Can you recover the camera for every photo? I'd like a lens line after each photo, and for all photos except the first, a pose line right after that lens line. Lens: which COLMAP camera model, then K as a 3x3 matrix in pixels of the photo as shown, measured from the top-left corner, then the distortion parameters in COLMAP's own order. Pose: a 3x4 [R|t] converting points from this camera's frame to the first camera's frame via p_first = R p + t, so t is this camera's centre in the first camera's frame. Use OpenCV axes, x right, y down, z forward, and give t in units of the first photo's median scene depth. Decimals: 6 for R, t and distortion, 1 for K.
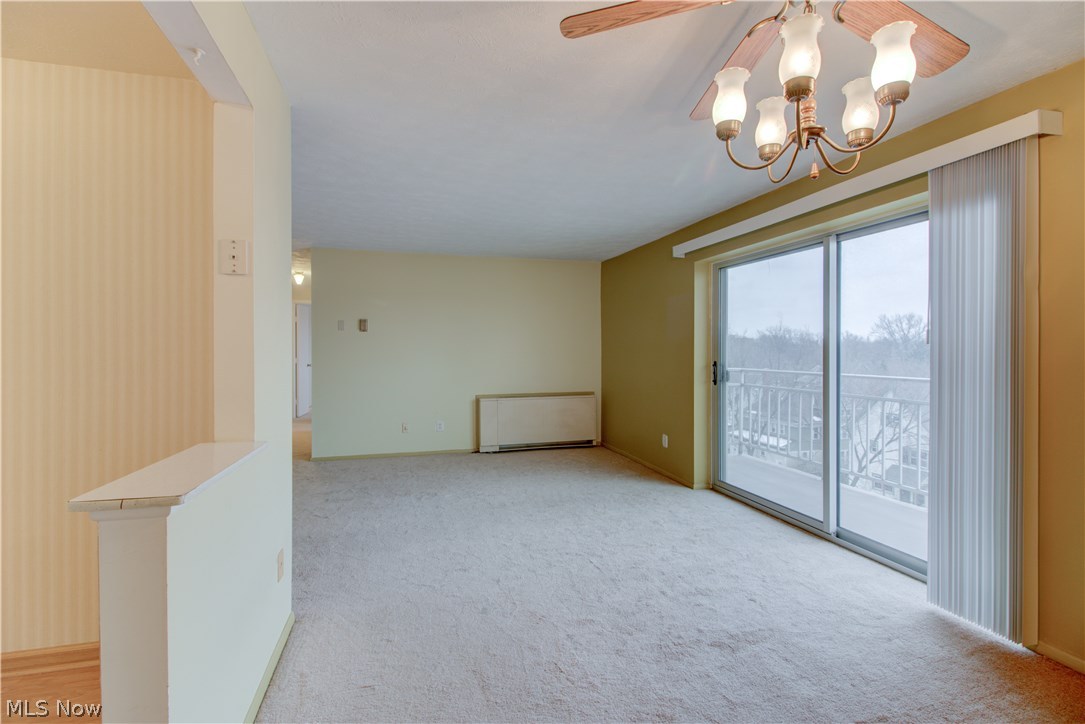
lens RADIAL K [[491.8, 0, 544.0], [0, 491.8, 357.4], [0, 0, 1]] dist [0.000887, -0.003197]
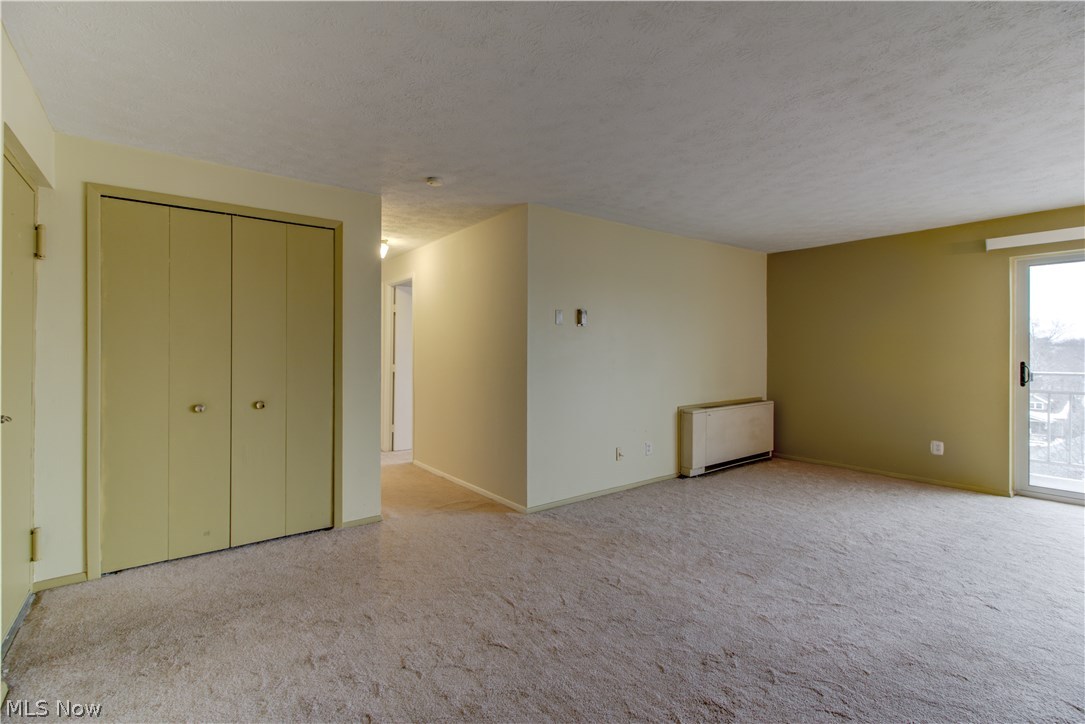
lens RADIAL K [[491.8, 0, 538.2], [0, 491.8, 354.5], [0, 0, 1]] dist [0.000887, -0.003197]
pose [[0.937764, -0.005554, 0.347228, -0.649674], [0.007921, 0.999954, -0.005400, -0.006745], [-0.347182, 0.007814, 0.937765, 0.321507]]
